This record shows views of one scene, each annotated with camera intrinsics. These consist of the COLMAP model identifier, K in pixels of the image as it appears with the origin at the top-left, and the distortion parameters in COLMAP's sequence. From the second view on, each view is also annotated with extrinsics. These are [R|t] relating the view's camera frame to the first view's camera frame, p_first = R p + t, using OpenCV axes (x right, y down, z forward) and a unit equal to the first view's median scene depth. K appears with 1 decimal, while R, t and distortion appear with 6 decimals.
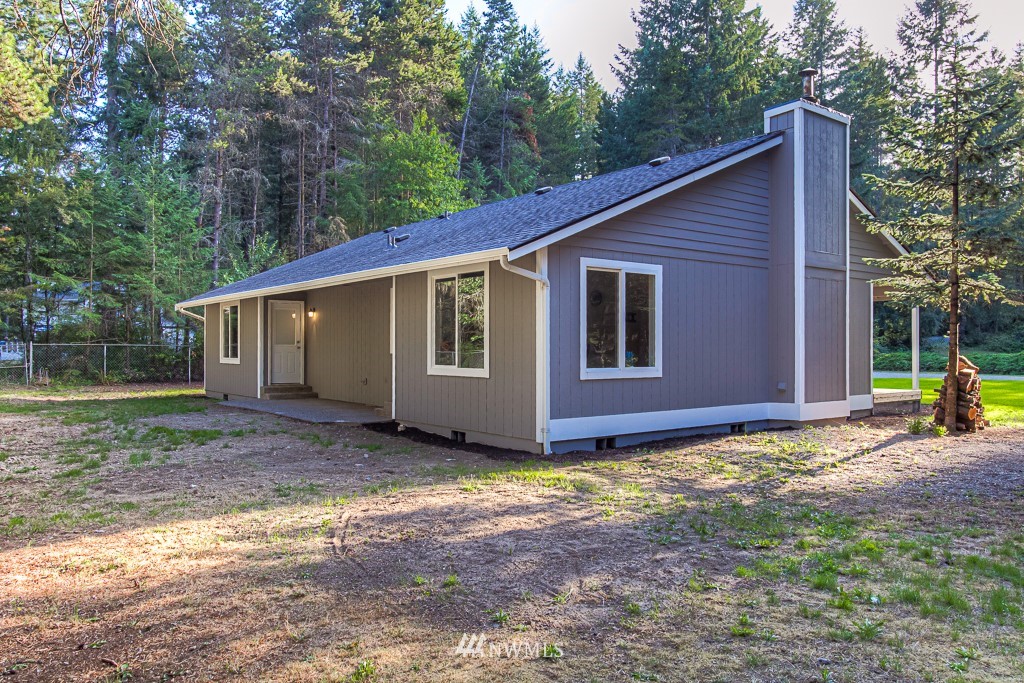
lens RADIAL K [[788.7, 0, 512.0], [0, 788.7, 341.5], [0, 0, 1]] dist [-0.000731, 0.006092]
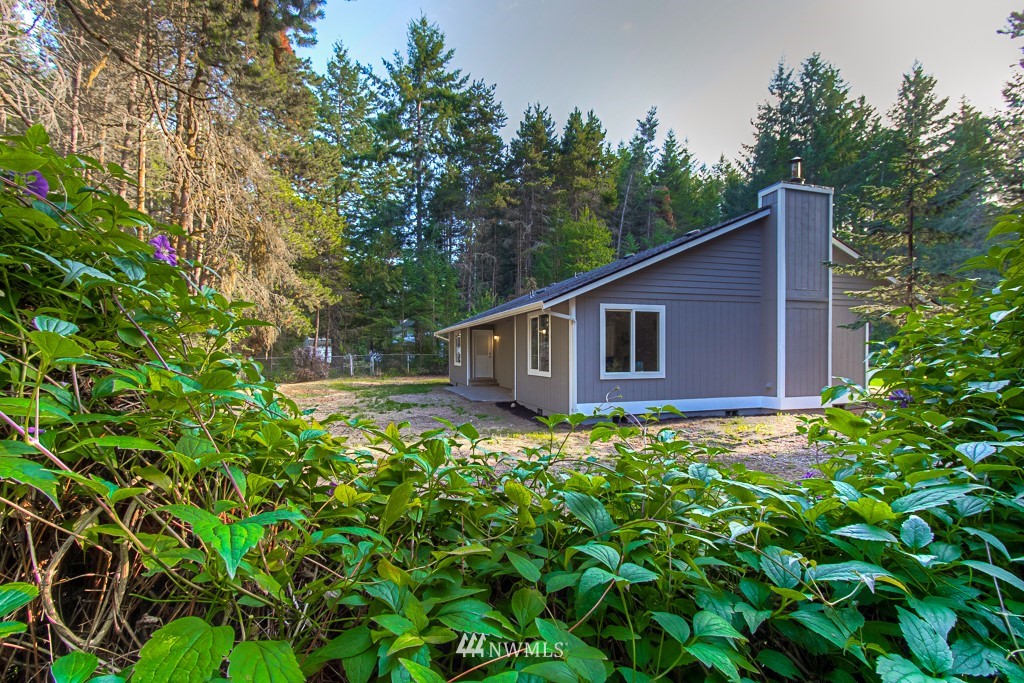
lens RADIAL K [[496.6, 0, 511.2], [0, 496.6, 354.2], [0, 0, 1]] dist [0.001761, 0.009854]
pose [[0.933228, -0.004084, -0.359262, 0.115540], [0.008525, 0.999906, 0.010777, -0.006475], [0.359184, -0.013120, 0.933175, -0.004309]]
